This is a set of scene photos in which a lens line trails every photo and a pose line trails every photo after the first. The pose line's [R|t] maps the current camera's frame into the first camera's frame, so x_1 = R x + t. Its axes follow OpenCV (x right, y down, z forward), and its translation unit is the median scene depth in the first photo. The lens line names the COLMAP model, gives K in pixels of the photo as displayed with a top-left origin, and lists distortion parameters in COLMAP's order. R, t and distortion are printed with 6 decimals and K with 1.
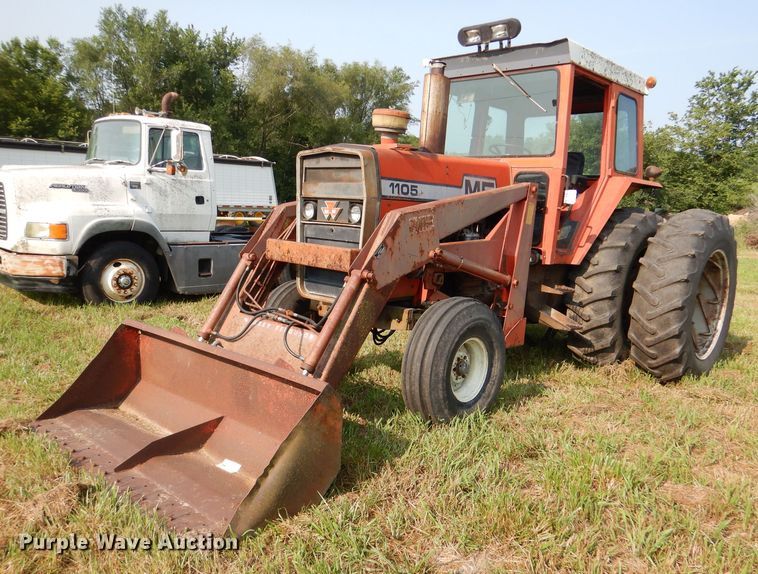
lens RADIAL K [[624.3, 0, 375.5], [0, 624.3, 329.4], [0, 0, 1]] dist [-0.001082, -0.002148]
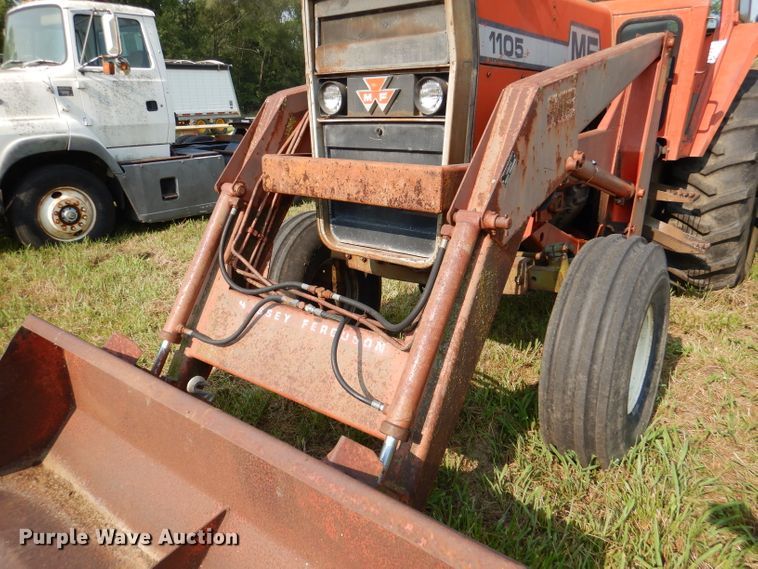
lens RADIAL K [[543.6, 0, 369.0], [0, 543.6, 287.6], [0, 0, 1]] dist [0.011146, -0.010244]
pose [[0.994735, -0.087333, 0.053623, -0.096263], [0.079772, 0.988323, 0.129827, -0.069702], [-0.064335, -0.124866, 0.990086, 0.411072]]
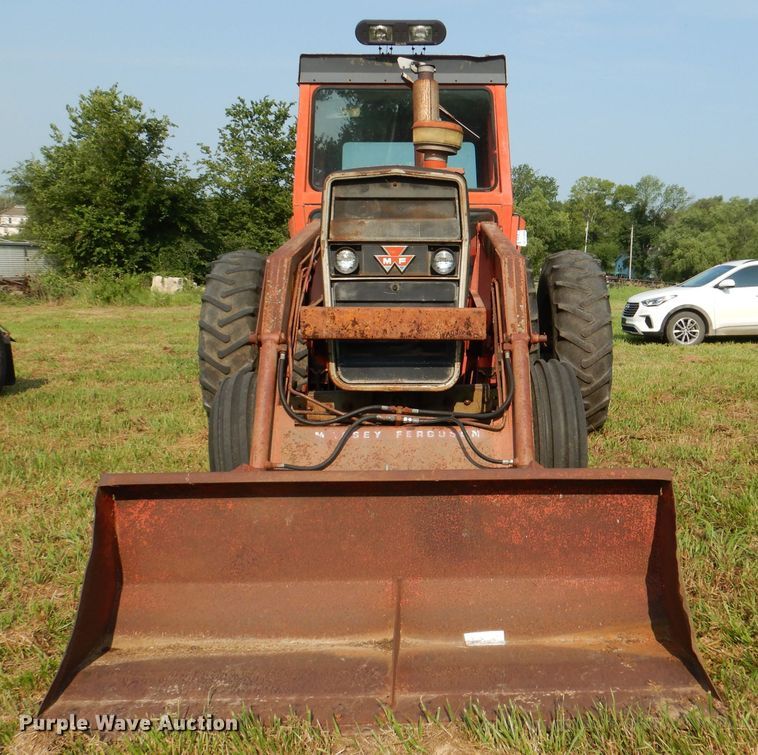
lens RADIAL K [[832.5, 0, 430.8], [0, 832.5, 390.4], [0, 0, 1]] dist [0.033784, 0.000000]
pose [[0.715894, -0.136380, 0.684760, -0.570495], [0.166390, 0.985806, 0.022383, -0.048419], [-0.678093, 0.097914, 0.728425, 0.248873]]
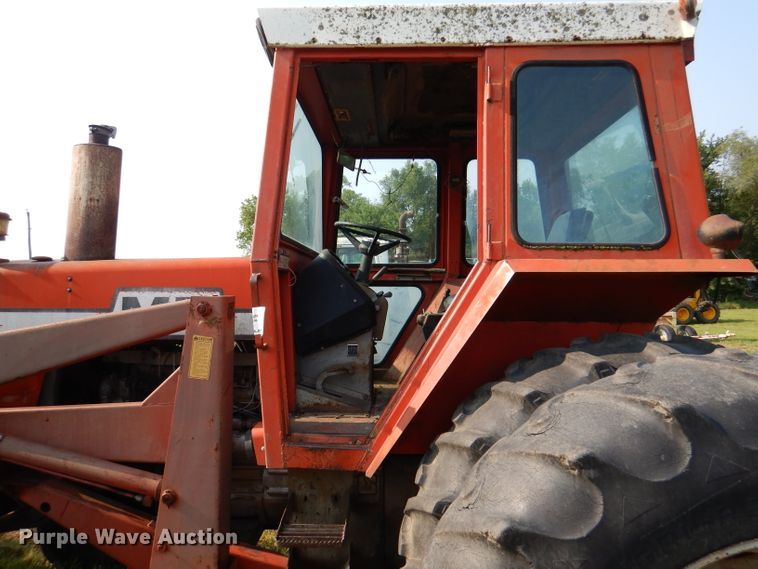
lens RADIAL K [[543.6, 0, 373.3], [0, 543.6, 282.2], [0, 0, 1]] dist [0.011146, -0.010244]
pose [[0.656666, -0.064378, -0.751428, 0.625781], [-0.112223, 0.976917, -0.181768, -0.170224], [0.745785, 0.203688, 0.634284, 0.771330]]
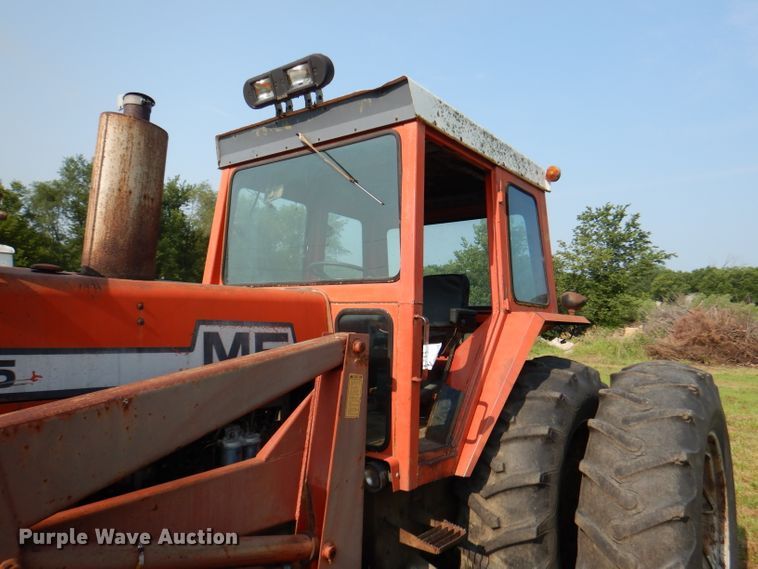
lens RADIAL K [[543.6, 0, 379.9], [0, 543.6, 278.5], [0, 0, 1]] dist [0.011146, -0.010244]
pose [[0.994237, -0.016464, 0.105933, 0.210702], [0.044564, 0.962190, -0.268710, -0.149383], [-0.097503, 0.271882, 0.957378, 0.536447]]
